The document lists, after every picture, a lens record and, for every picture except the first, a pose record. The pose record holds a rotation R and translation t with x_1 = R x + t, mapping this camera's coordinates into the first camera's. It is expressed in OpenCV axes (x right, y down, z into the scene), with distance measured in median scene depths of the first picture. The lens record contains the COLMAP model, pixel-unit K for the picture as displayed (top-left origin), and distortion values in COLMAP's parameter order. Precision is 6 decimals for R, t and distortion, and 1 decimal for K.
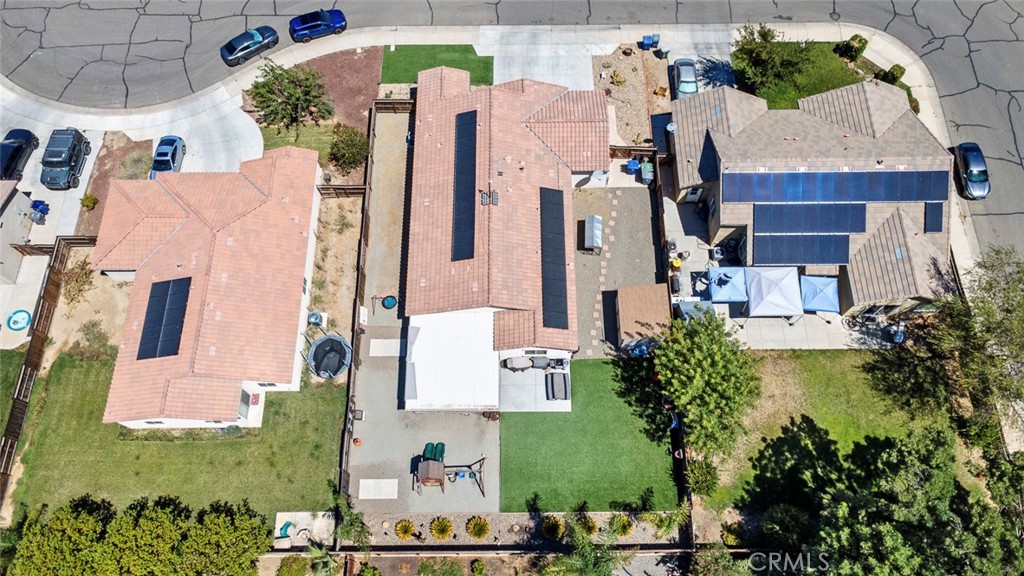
lens RADIAL K [[747.4, 0, 510.2], [0, 747.4, 288.7], [0, 0, 1]] dist [0.027450, 0.018038]
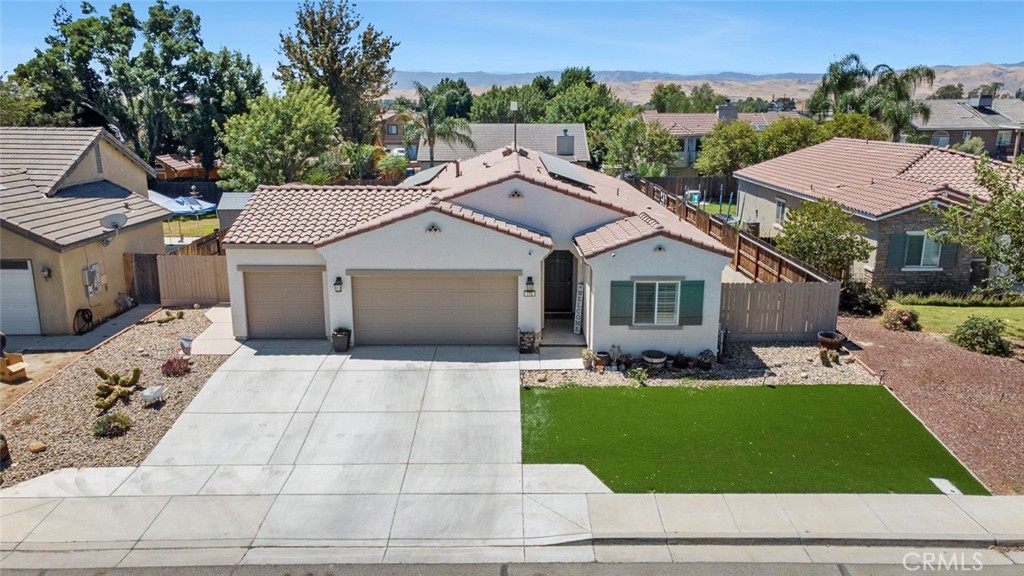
lens RADIAL K [[747.4, 0, 510.9], [0, 747.4, 285.6], [0, 0, 1]] dist [0.027450, 0.018038]
pose [[-0.999977, 0.006706, 0.001196, -0.022728], [0.002258, 0.160755, 0.986992, -0.691782], [0.006427, 0.986971, -0.160767, 1.183654]]
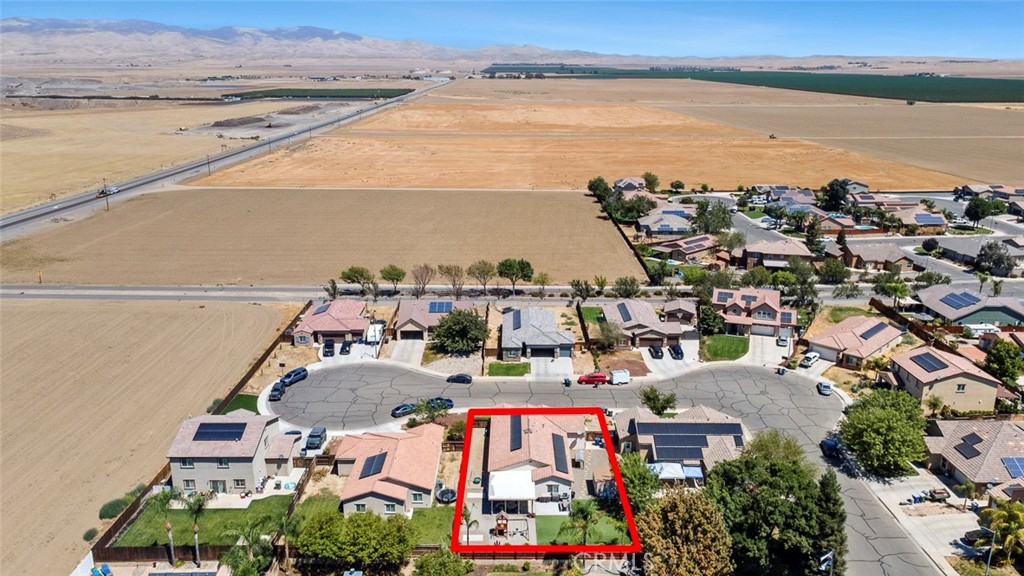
lens RADIAL K [[747.4, 0, 506.6], [0, 747.4, 290.7], [0, 0, 1]] dist [0.027450, 0.018038]
pose [[0.999946, 0.009050, -0.005117, -0.080832], [-0.009682, 0.631416, -0.775384, 1.248914], [-0.003786, 0.775392, 0.631469, -0.636497]]
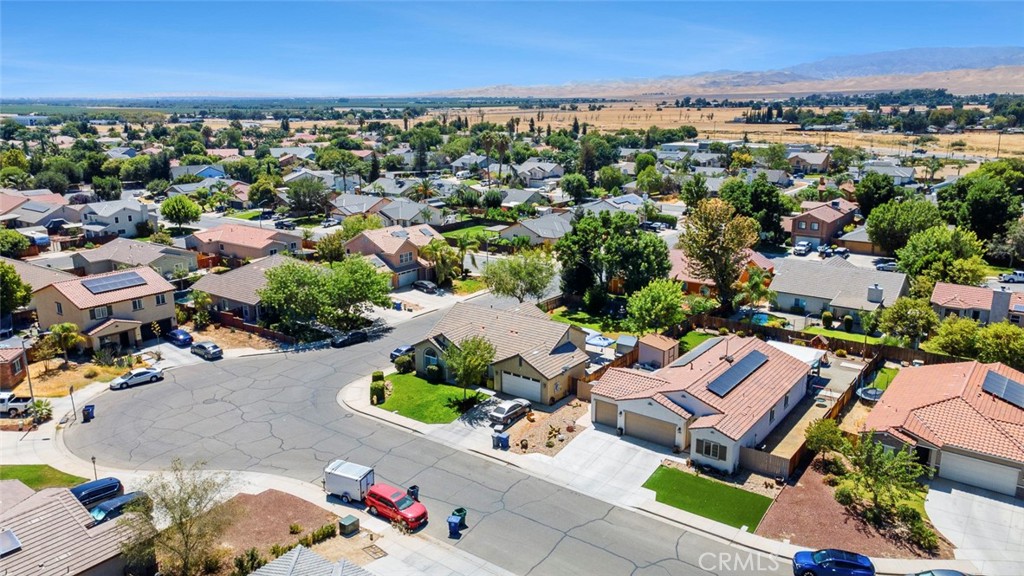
lens RADIAL K [[747.4, 0, 514.3], [0, 747.4, 289.6], [0, 0, 1]] dist [0.027450, 0.018038]
pose [[-0.802325, -0.139212, 0.580427, -0.484399], [0.555174, 0.183092, 0.811332, -1.442205], [-0.219219, 0.973189, -0.069613, 1.039718]]
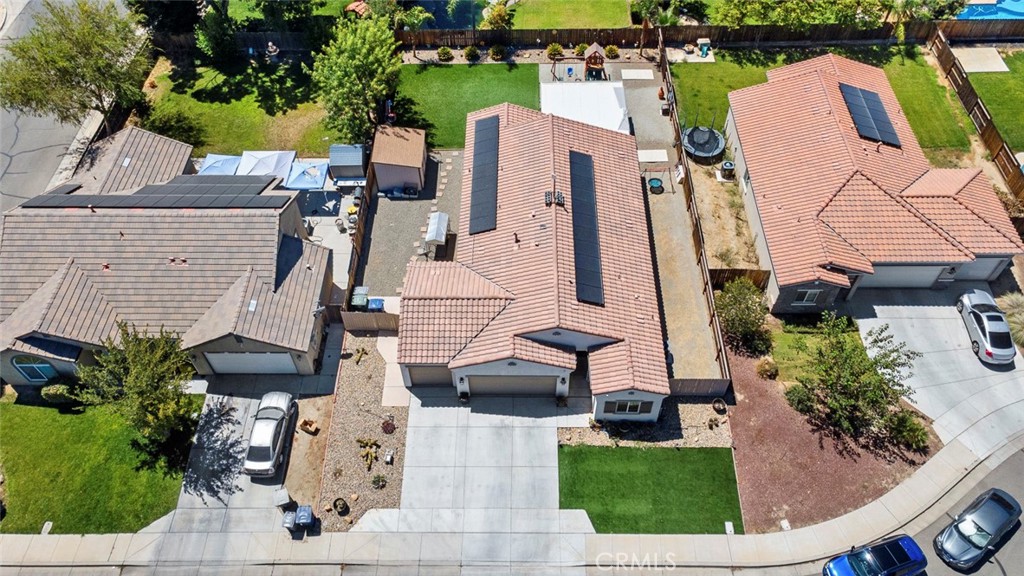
lens RADIAL K [[747.4, 0, 512.4], [0, 747.4, 281.7], [0, 0, 1]] dist [0.027450, 0.018038]
pose [[-0.999733, 0.002454, 0.022981, 0.002135], [0.018944, -0.482584, 0.875645, -0.913593], [0.013239, 0.875846, 0.482409, 0.652822]]
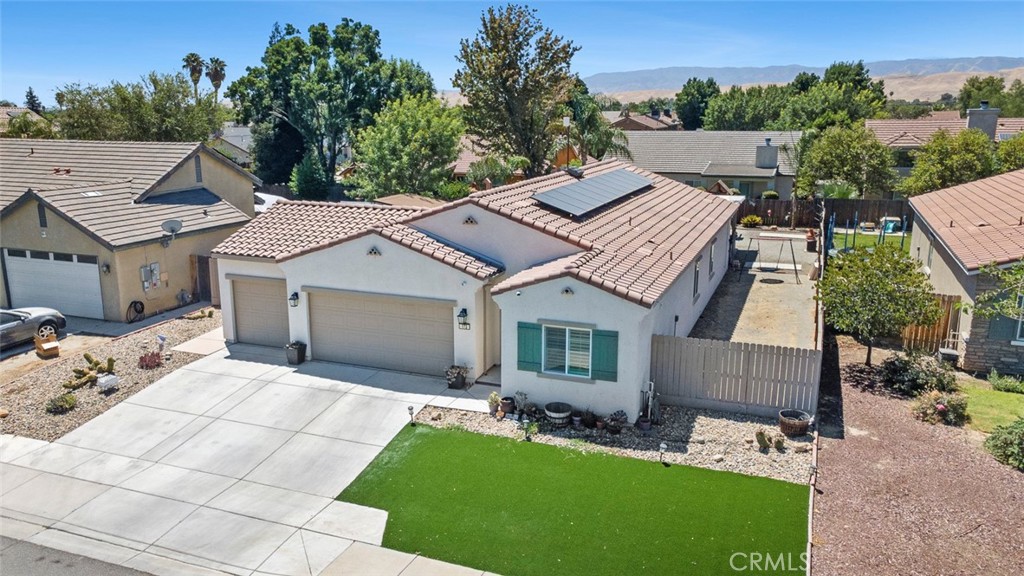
lens RADIAL K [[796.3, 0, 480.2], [0, 796.3, 292.0], [0, 0, 1]] dist [0.022519, 0.024801]
pose [[-0.921022, -0.075730, 0.382078, -0.198831], [0.363973, 0.182012, 0.913453, -0.664028], [-0.138718, 0.980376, -0.140074, 1.161225]]
